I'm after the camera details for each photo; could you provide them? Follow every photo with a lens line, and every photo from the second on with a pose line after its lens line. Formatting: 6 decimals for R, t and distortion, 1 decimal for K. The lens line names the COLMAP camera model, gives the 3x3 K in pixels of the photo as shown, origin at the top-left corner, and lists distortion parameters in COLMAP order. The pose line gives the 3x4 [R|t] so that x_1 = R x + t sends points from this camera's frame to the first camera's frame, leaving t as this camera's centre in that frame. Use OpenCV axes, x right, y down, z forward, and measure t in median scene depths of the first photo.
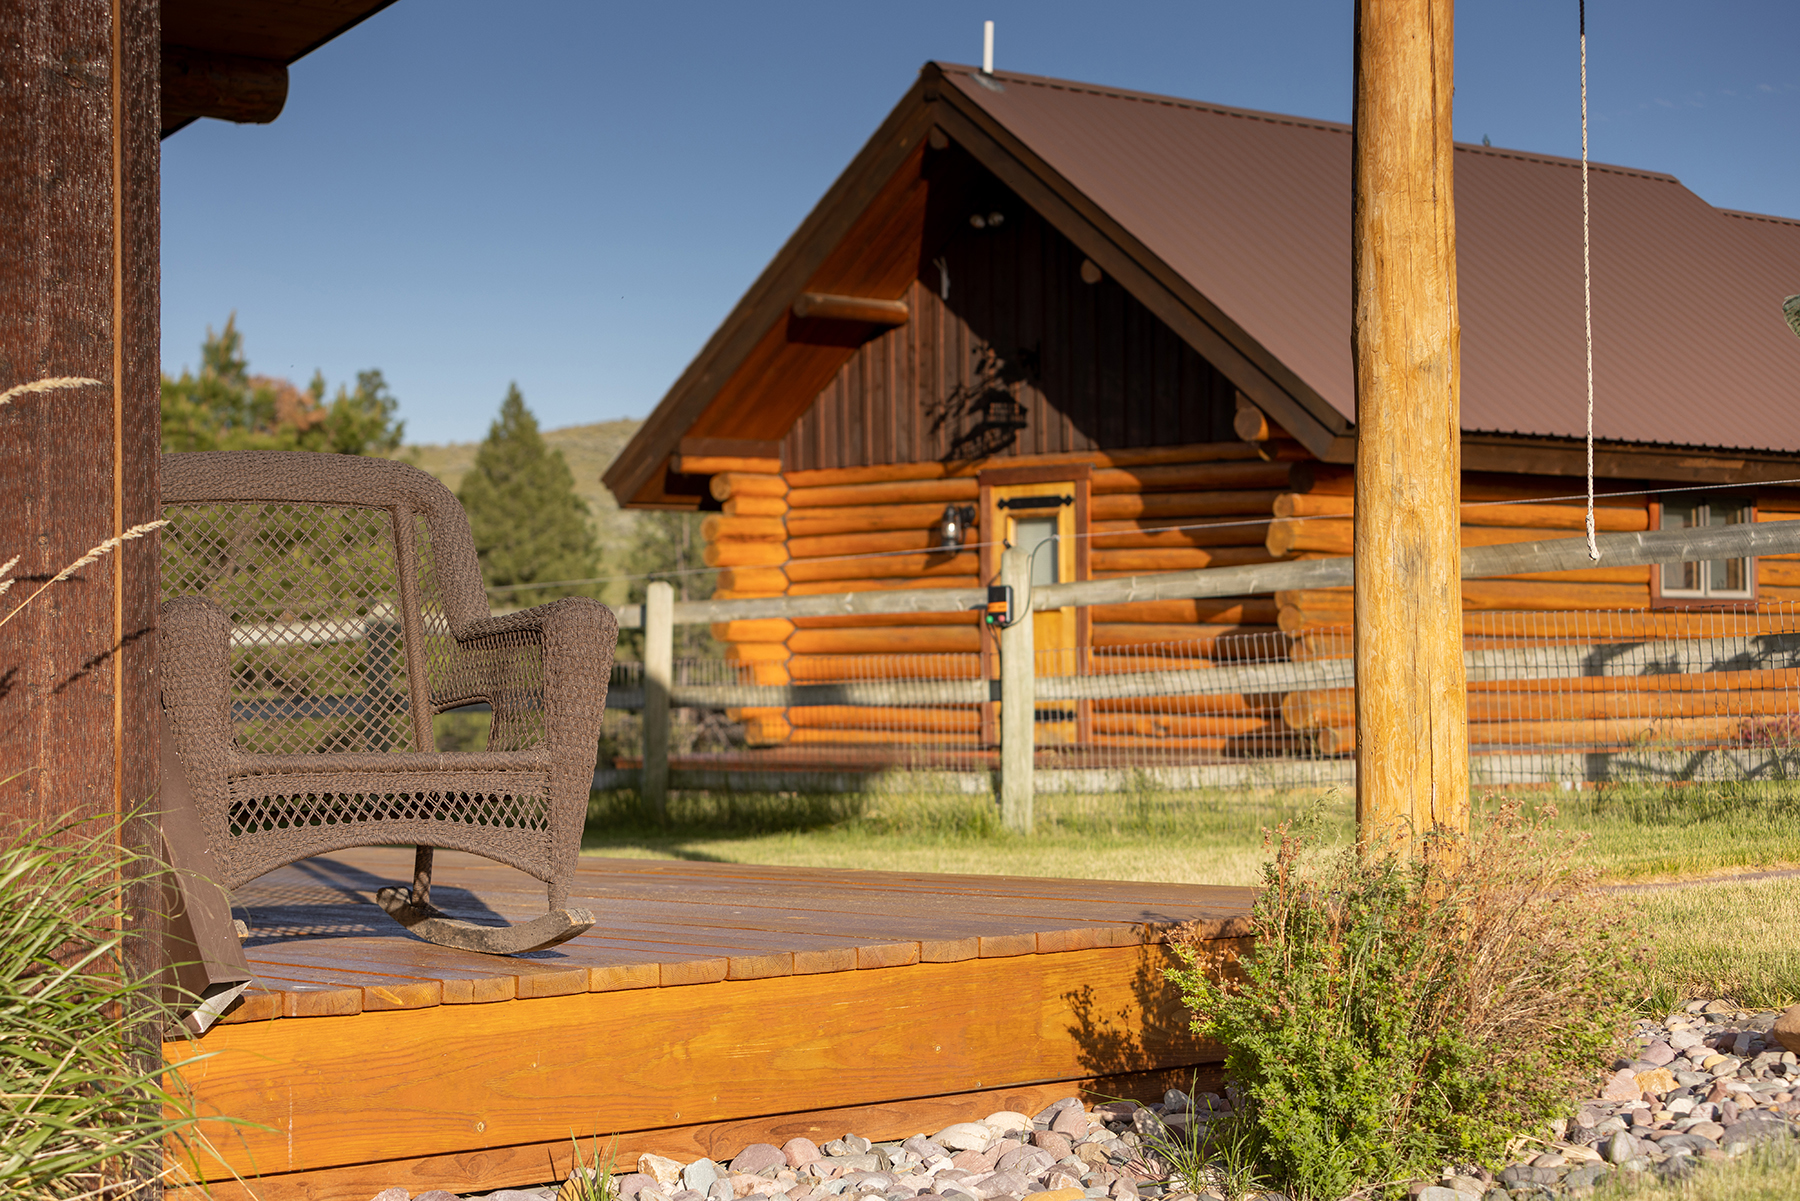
lens RADIAL K [[3569.5, 0, 899.8], [0, 3569.5, 603.4], [0, 0, 1]] dist [0.027975, 0.000000]
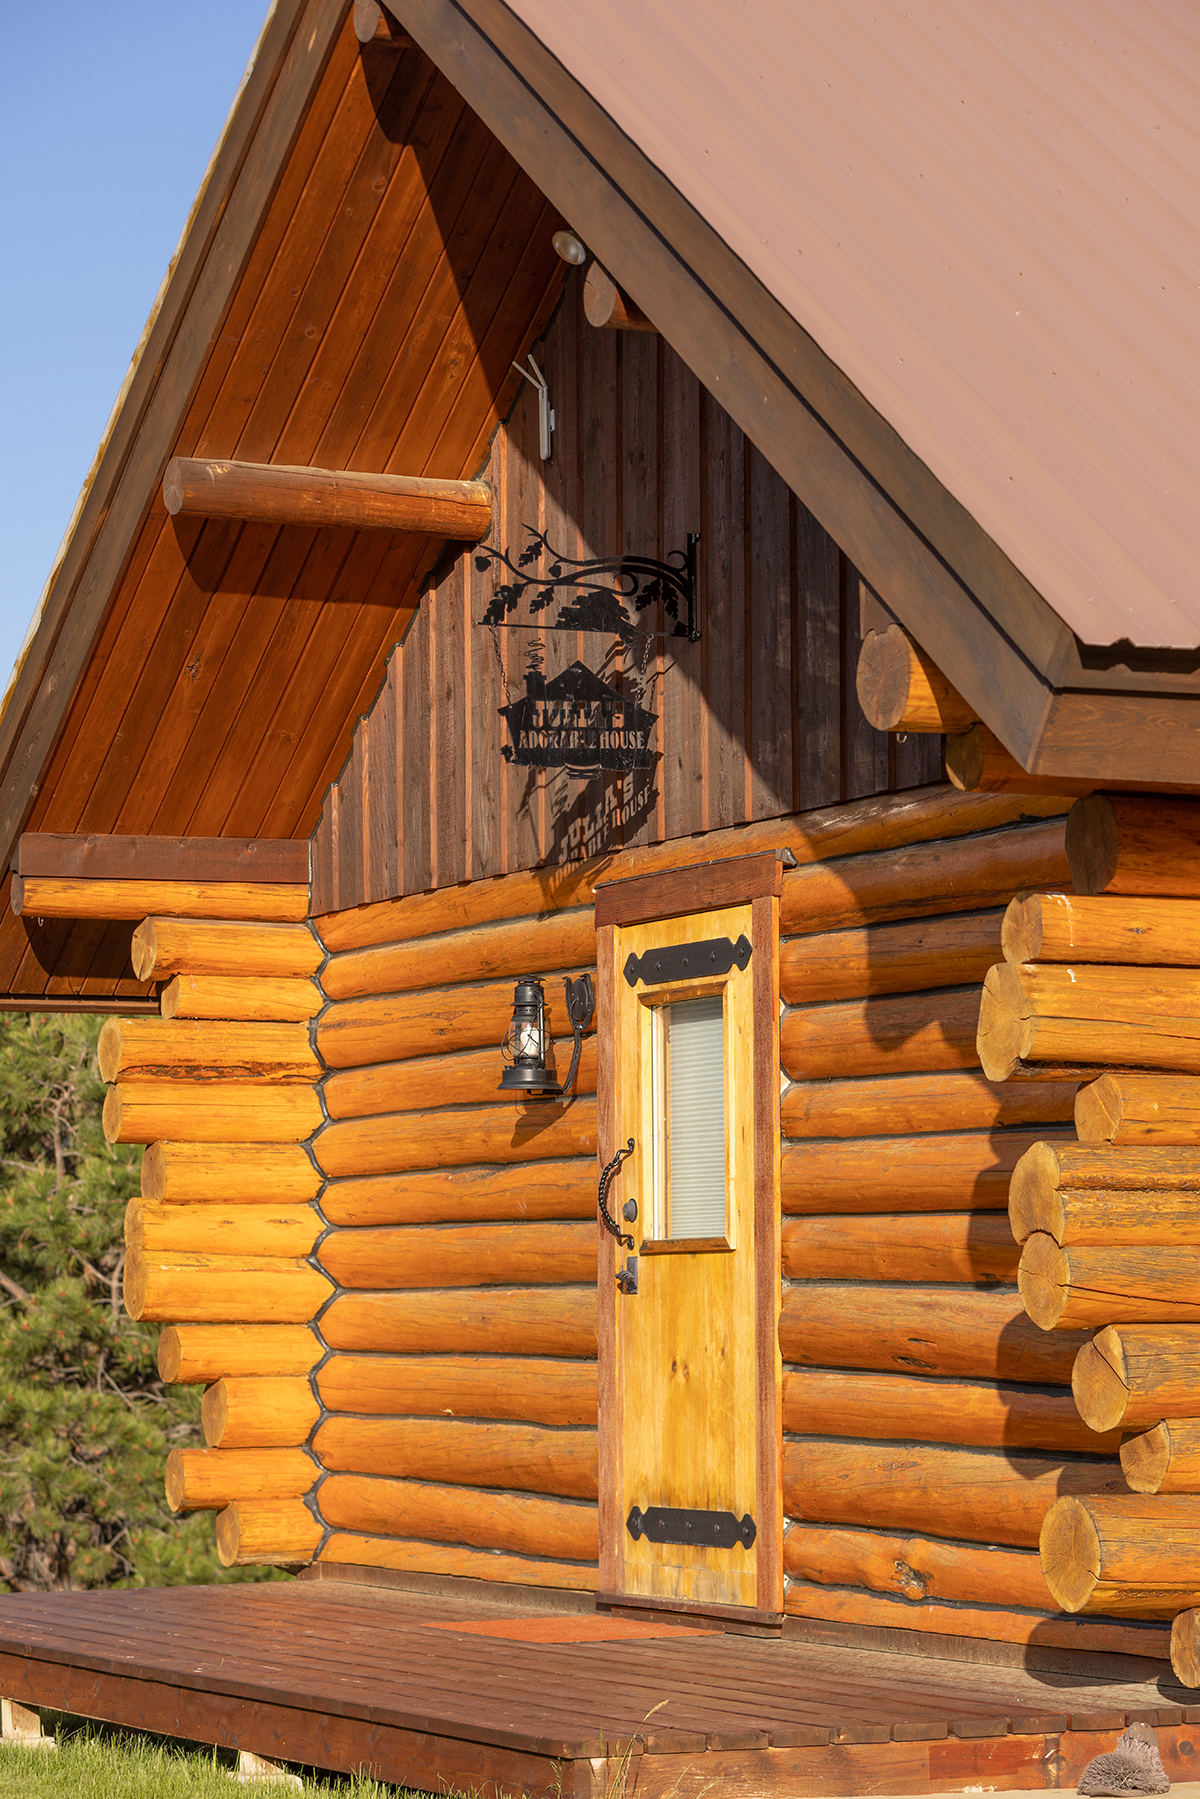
lens RADIAL K [[4825.9, 0, 600.0], [0, 4825.9, 896.8], [0, 0, 1]] dist [0.075205, 0.000000]
pose [[0.956912, -0.020183, -0.289674, 0.176325], [-0.000112, 0.997556, -0.069876, 0.000838], [0.290377, 0.066898, 0.954571, 0.498347]]
